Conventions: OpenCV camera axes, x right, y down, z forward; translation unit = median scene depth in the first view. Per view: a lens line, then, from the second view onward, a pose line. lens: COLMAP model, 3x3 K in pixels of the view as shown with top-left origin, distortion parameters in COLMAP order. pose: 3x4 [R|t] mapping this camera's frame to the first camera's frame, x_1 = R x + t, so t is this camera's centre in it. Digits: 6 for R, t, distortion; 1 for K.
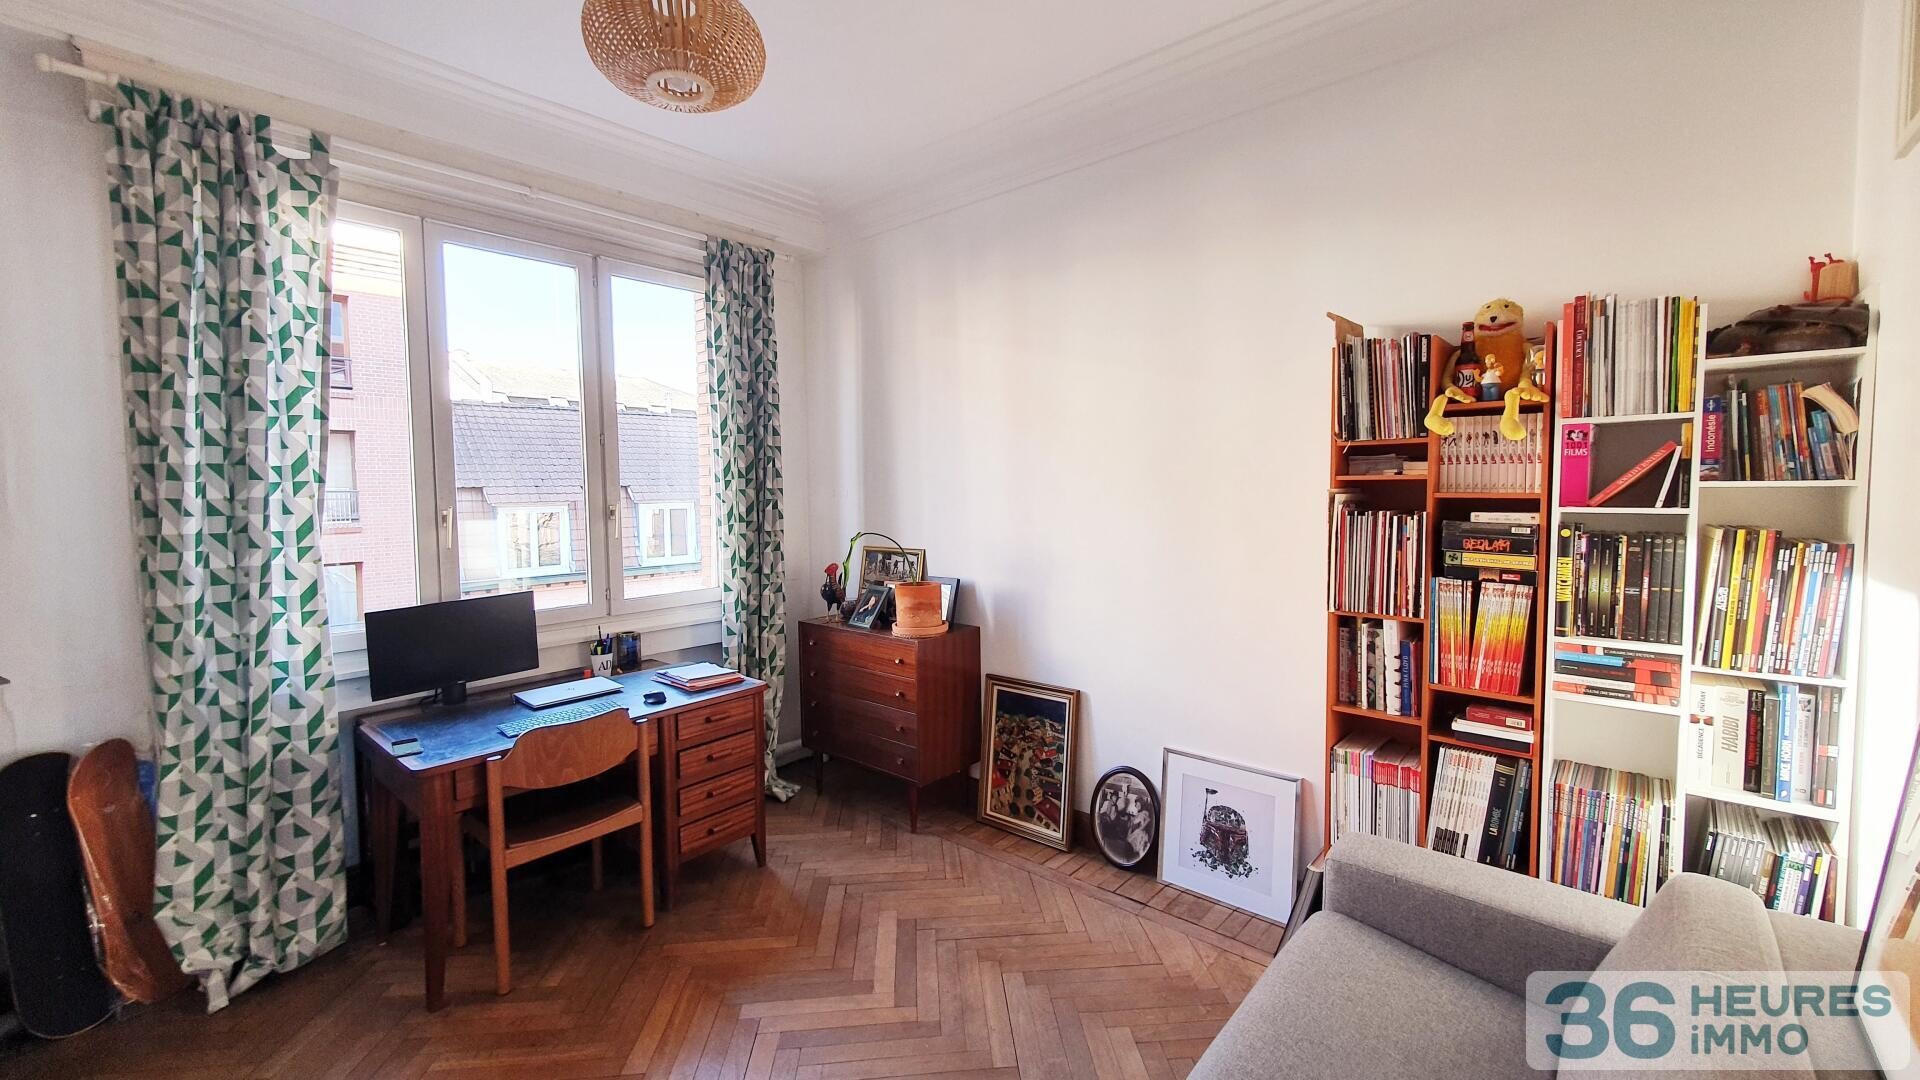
lens RADIAL K [[770.0, 0, 961.8], [0, 770.0, 529.7], [0, 0, 1]] dist [0.010899, -0.000882]
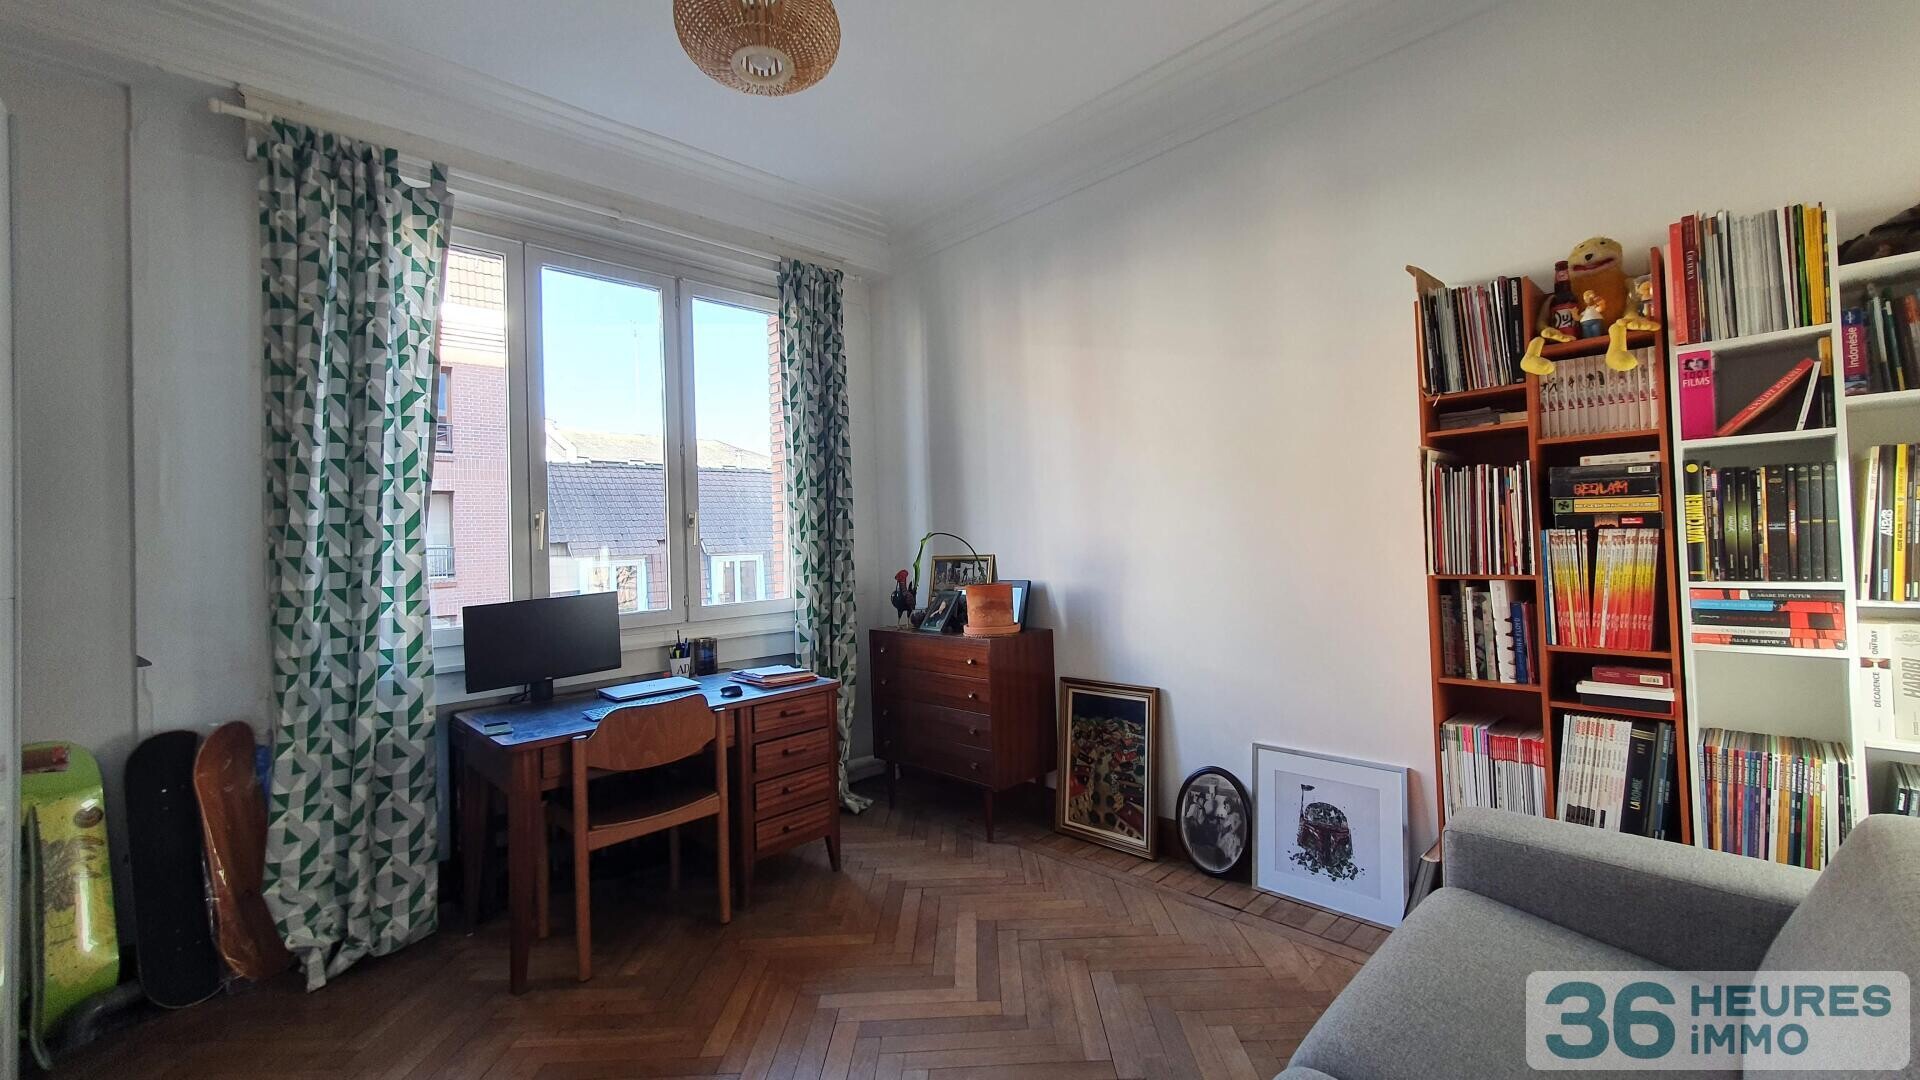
lens RADIAL K [[770.0, 0, 961.8], [0, 770.0, 529.7], [0, 0, 1]] dist [0.010899, -0.000882]
pose [[0.996594, -0.024625, -0.078698, -0.016436], [0.018495, 0.996805, -0.077704, 0.109223], [0.080360, 0.075984, 0.993866, 0.009287]]
